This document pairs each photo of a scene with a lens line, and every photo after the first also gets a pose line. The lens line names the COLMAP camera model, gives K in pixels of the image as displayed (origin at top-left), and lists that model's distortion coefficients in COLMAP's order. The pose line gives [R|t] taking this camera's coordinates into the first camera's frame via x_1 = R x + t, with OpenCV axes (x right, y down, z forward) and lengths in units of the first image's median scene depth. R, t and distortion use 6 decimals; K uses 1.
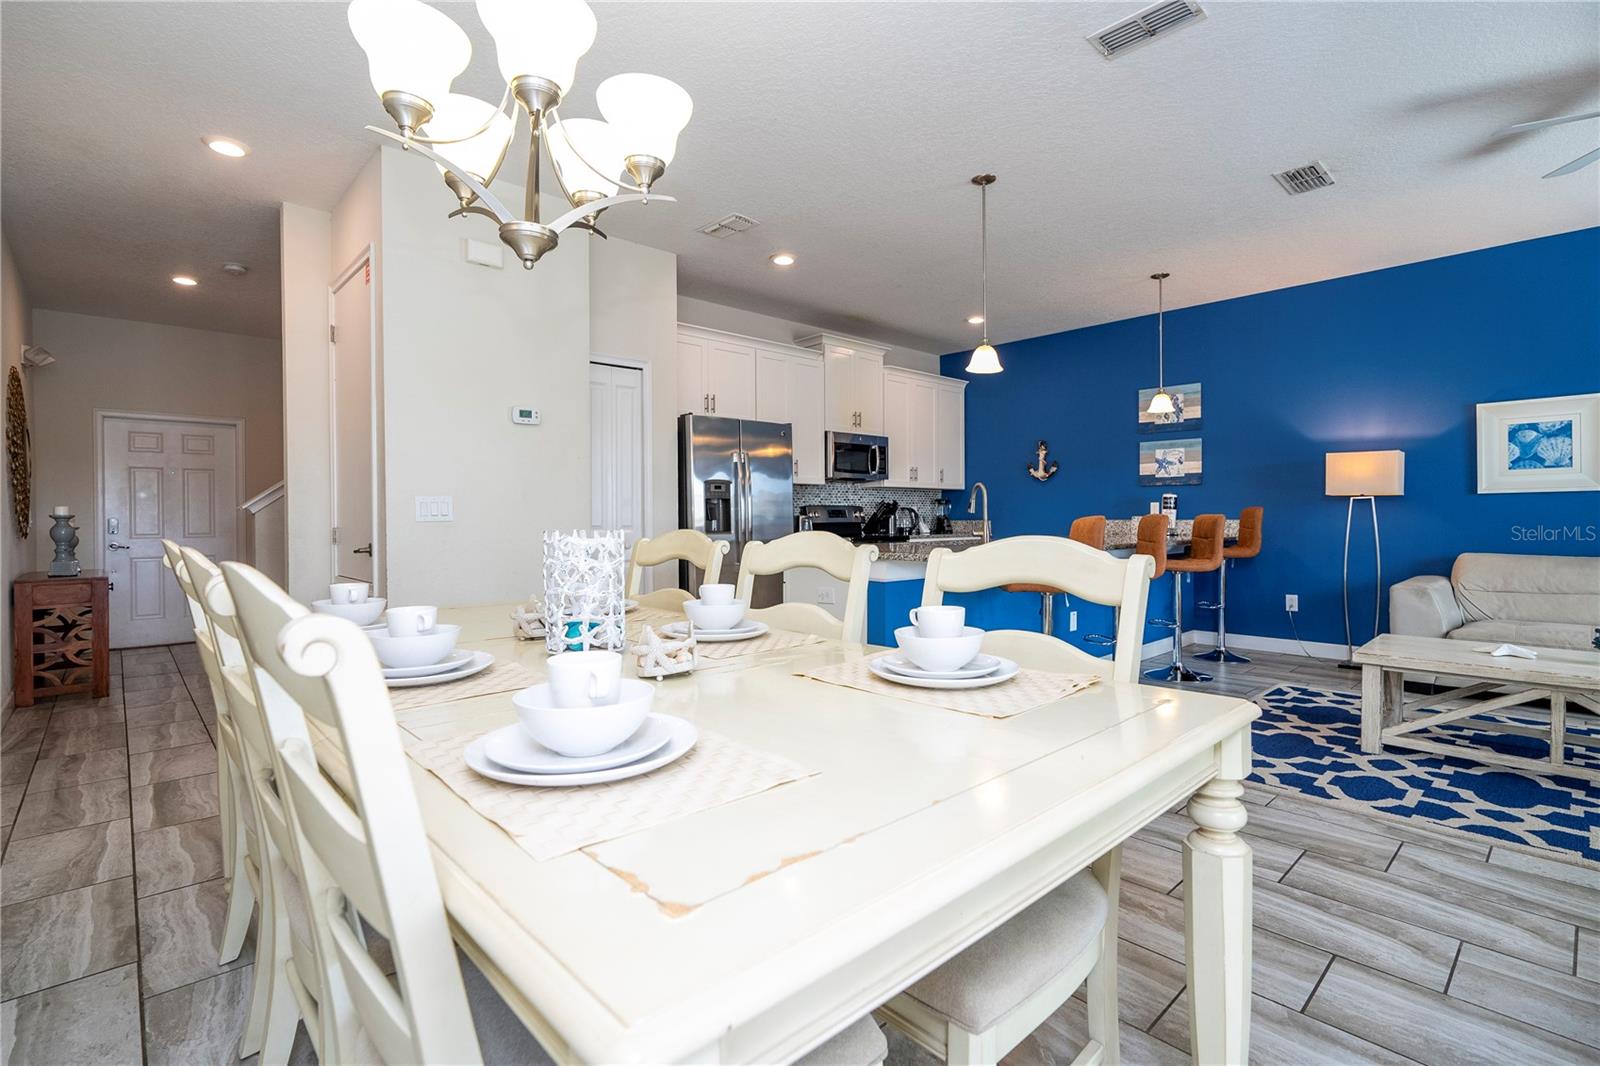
lens RADIAL K [[745.8, 0, 809.3], [0, 745.8, 522.4], [0, 0, 1]] dist [0.000793, 0.000248]
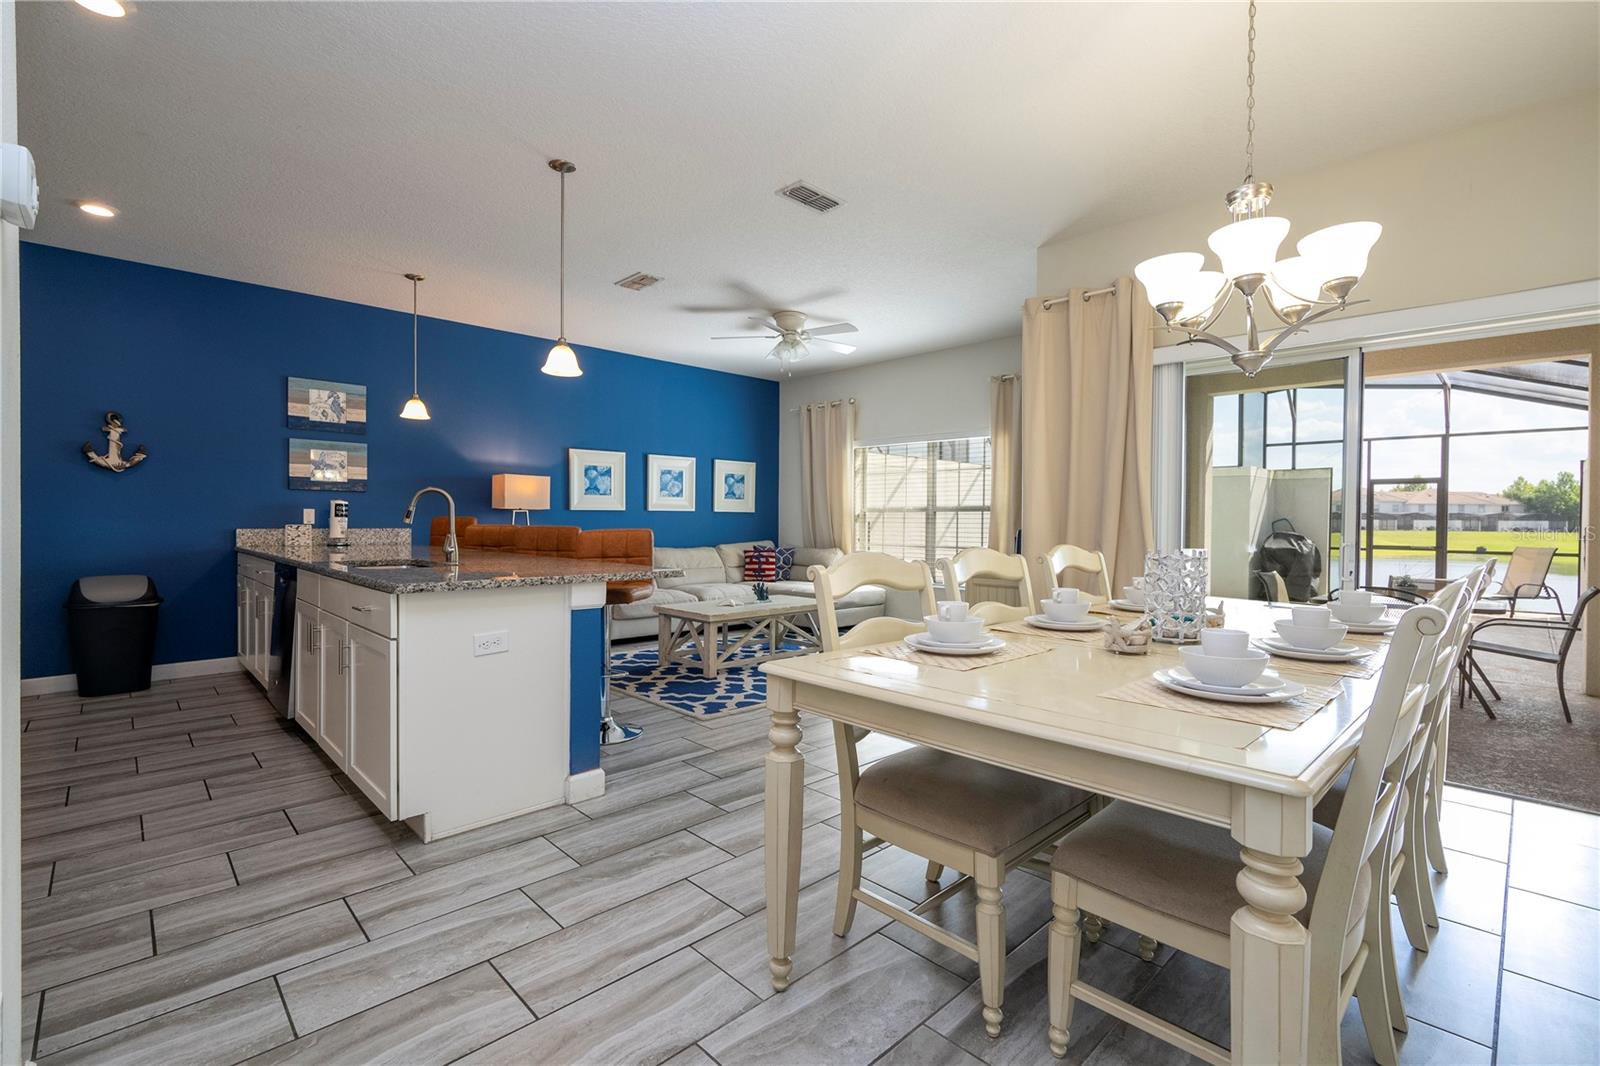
lens RADIAL K [[719.1, 0, 817.8], [0, 719.1, 530.2], [0, 0, 1]] dist [-0.003949, -0.000608]
pose [[-0.027794, -0.009712, 0.999566, -0.469536], [0.001136, 0.999952, 0.009748, -0.010749], [-0.999613, 0.001407, -0.027782, 0.496332]]
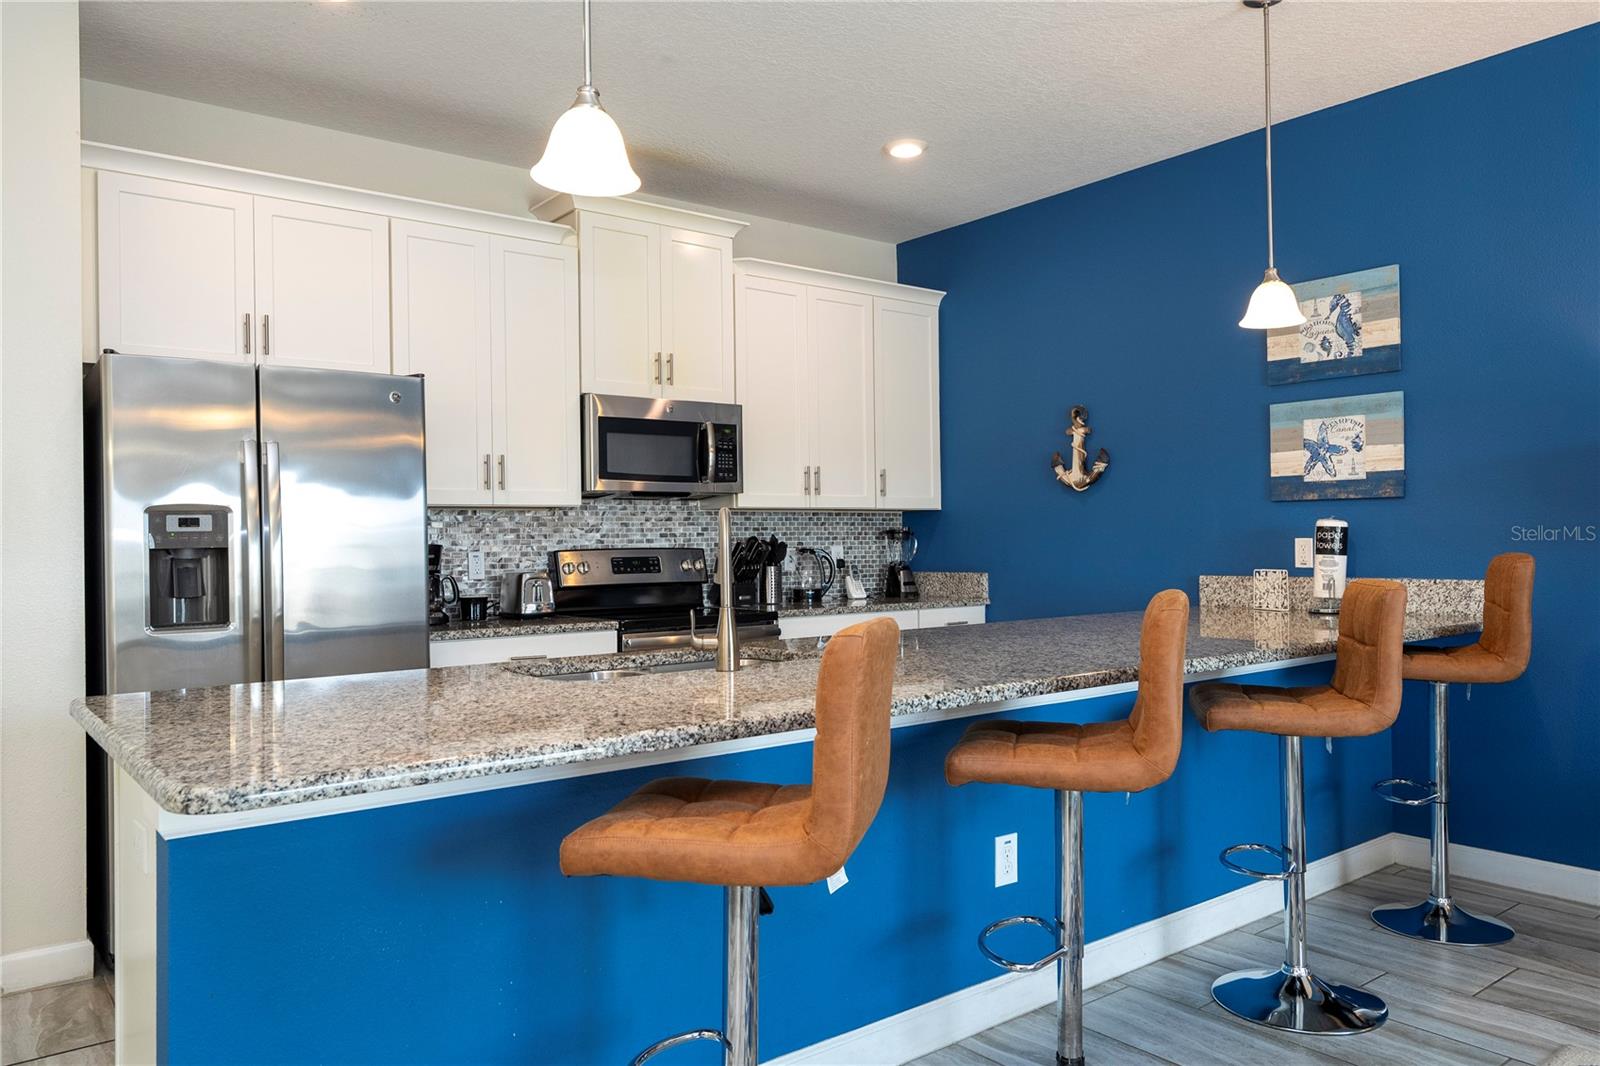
lens RADIAL K [[1128.5, 0, 806.5], [0, 1128.5, 529.7], [0, 0, 1]] dist [0.001056, 0.003154]
pose [[0.996073, -0.009970, -0.087972, 0.265075], [0.008370, 0.999793, -0.018537, -0.025354], [0.088139, 0.017727, 0.995950, 0.352740]]
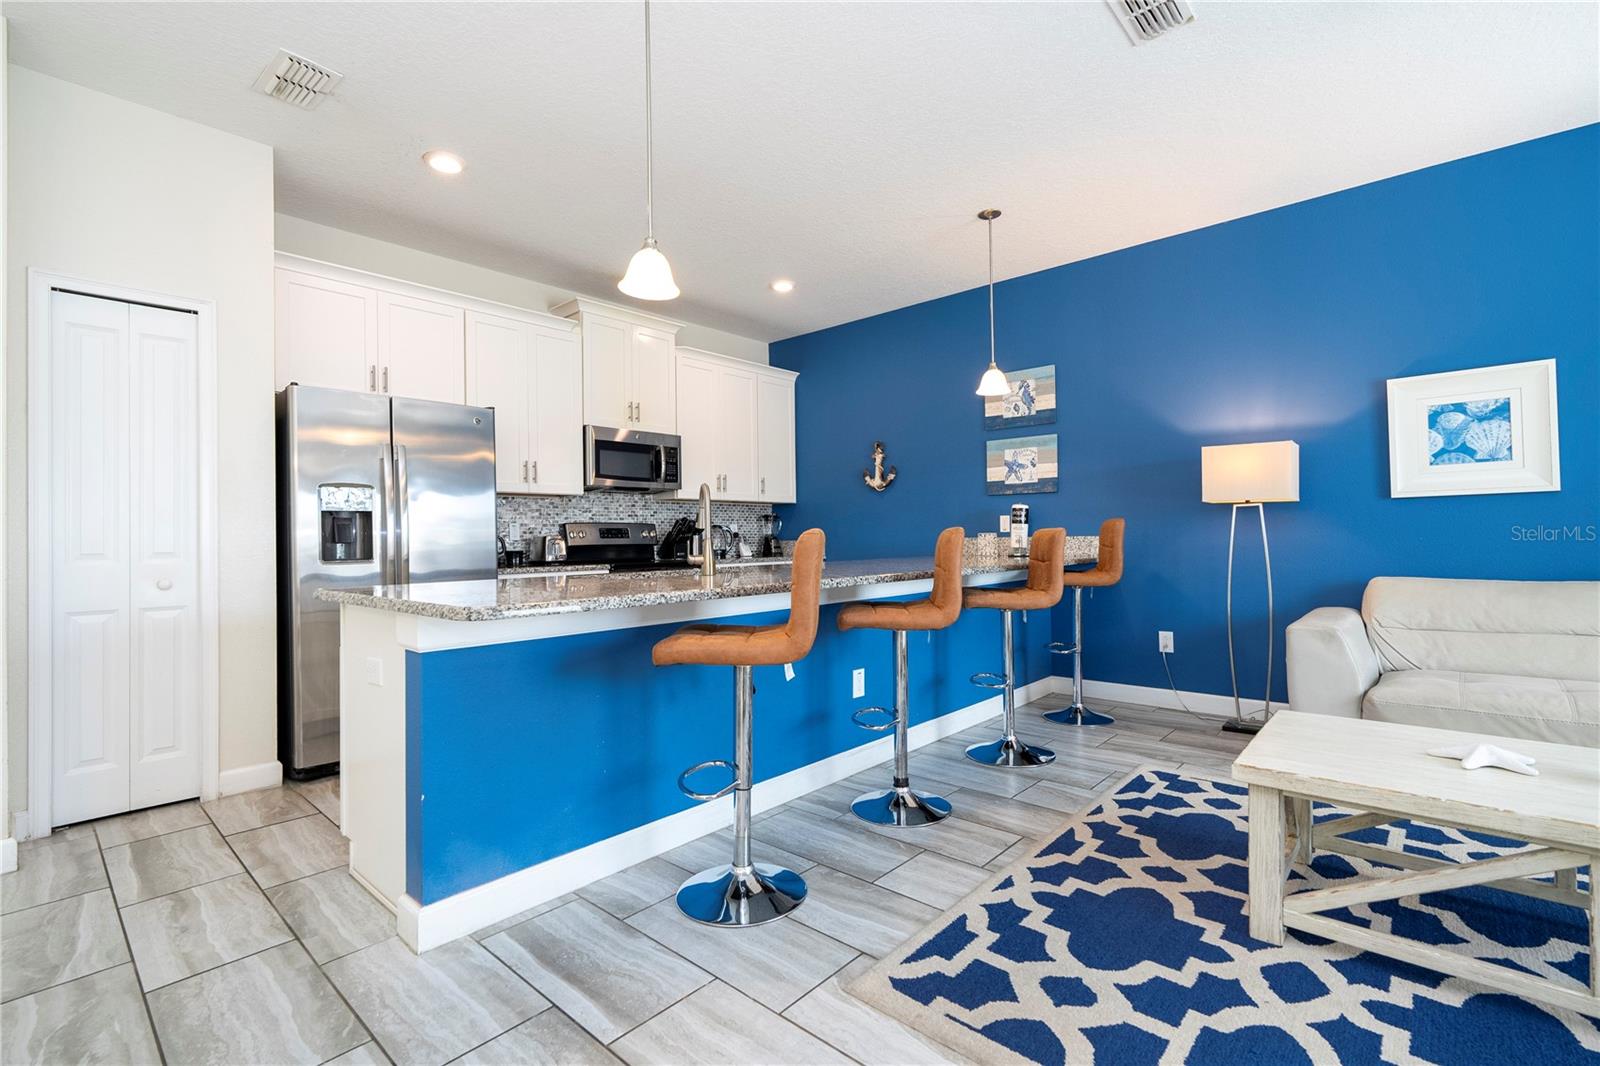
lens RADIAL K [[723.9, 0, 806.5], [0, 723.9, 529.3], [0, 0, 1]] dist [-0.001003, 0.000036]
pose [[0.996442, -0.008263, 0.083877, 0.217960], [0.009995, 0.999745, -0.020254, 0.001837], [-0.083688, 0.021020, 0.996270, 0.286723]]
